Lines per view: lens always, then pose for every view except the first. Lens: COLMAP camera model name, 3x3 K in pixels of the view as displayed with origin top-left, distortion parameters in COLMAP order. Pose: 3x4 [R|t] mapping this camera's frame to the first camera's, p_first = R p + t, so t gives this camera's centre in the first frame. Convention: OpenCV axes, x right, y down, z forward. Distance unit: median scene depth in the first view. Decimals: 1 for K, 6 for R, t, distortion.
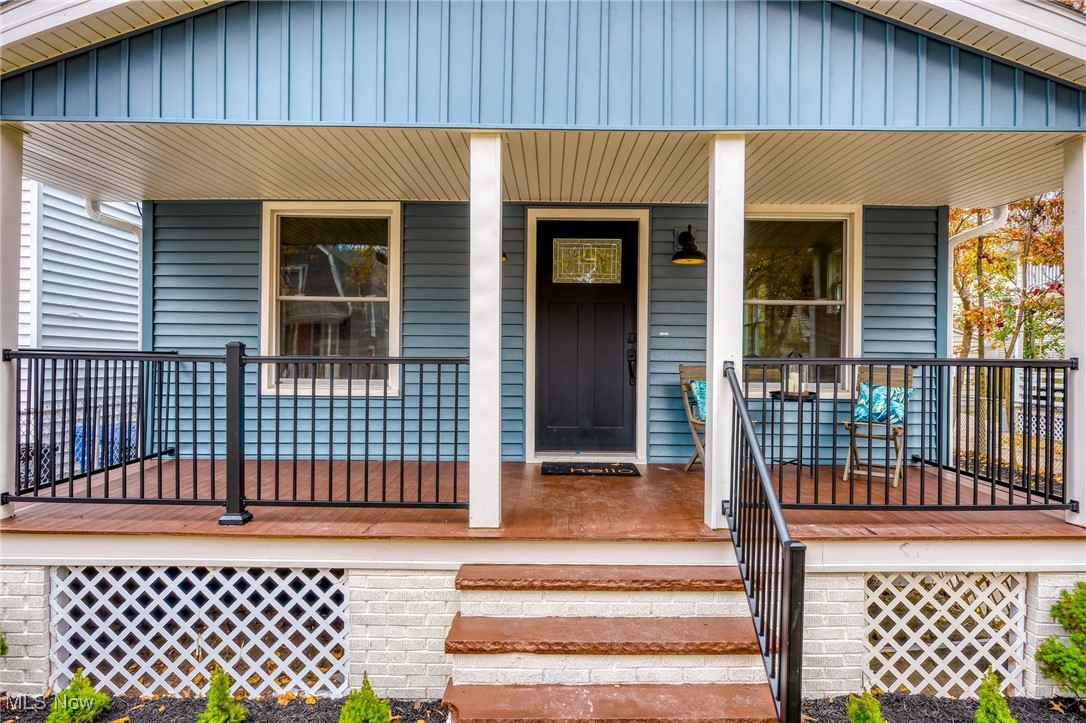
lens RADIAL K [[701.0, 0, 546.9], [0, 701.0, 357.1], [0, 0, 1]] dist [-0.000717, 0.005195]
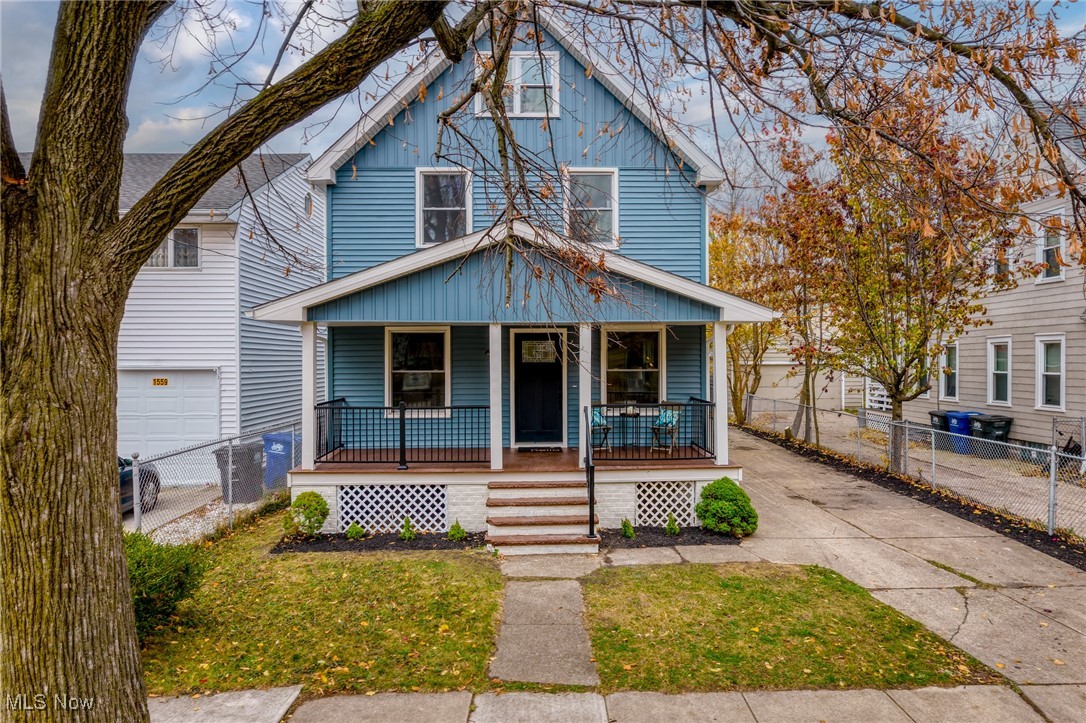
lens RADIAL K [[701.0, 0, 546.6], [0, 701.0, 366.1], [0, 0, 1]] dist [-0.000717, 0.005195]
pose [[0.999481, -0.013661, 0.029187, 0.030079], [0.013216, 0.999794, 0.015387, -0.193880], [-0.029391, -0.014993, 0.999456, -1.705826]]
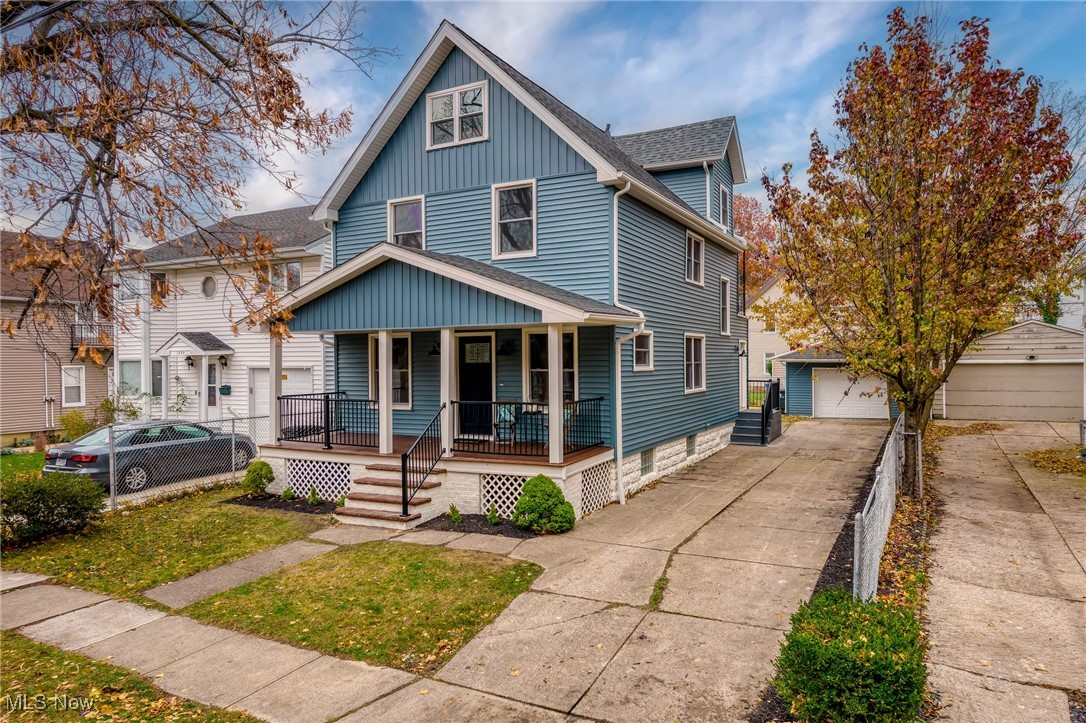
lens RADIAL K [[701.0, 0, 550.1], [0, 701.0, 359.8], [0, 0, 1]] dist [-0.000717, 0.005195]
pose [[0.886355, -0.017170, -0.462688, 2.076054], [0.020295, 0.999792, 0.001776, -0.174663], [0.462561, -0.010965, 0.886519, -1.480460]]
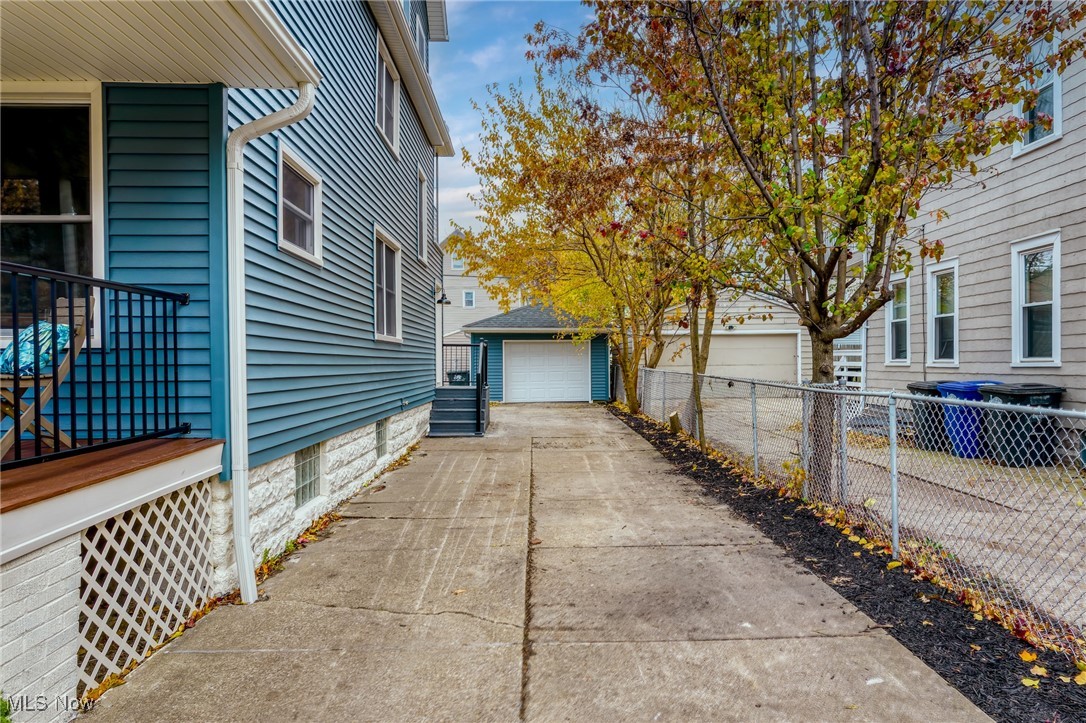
lens RADIAL K [[701.0, 0, 540.1], [0, 701.0, 366.5], [0, 0, 1]] dist [-0.000717, 0.005195]
pose [[0.999552, -0.016811, 0.024762, 1.322470], [0.016525, 0.999795, 0.011696, 0.116520], [-0.024953, -0.011282, 0.999625, 0.371652]]
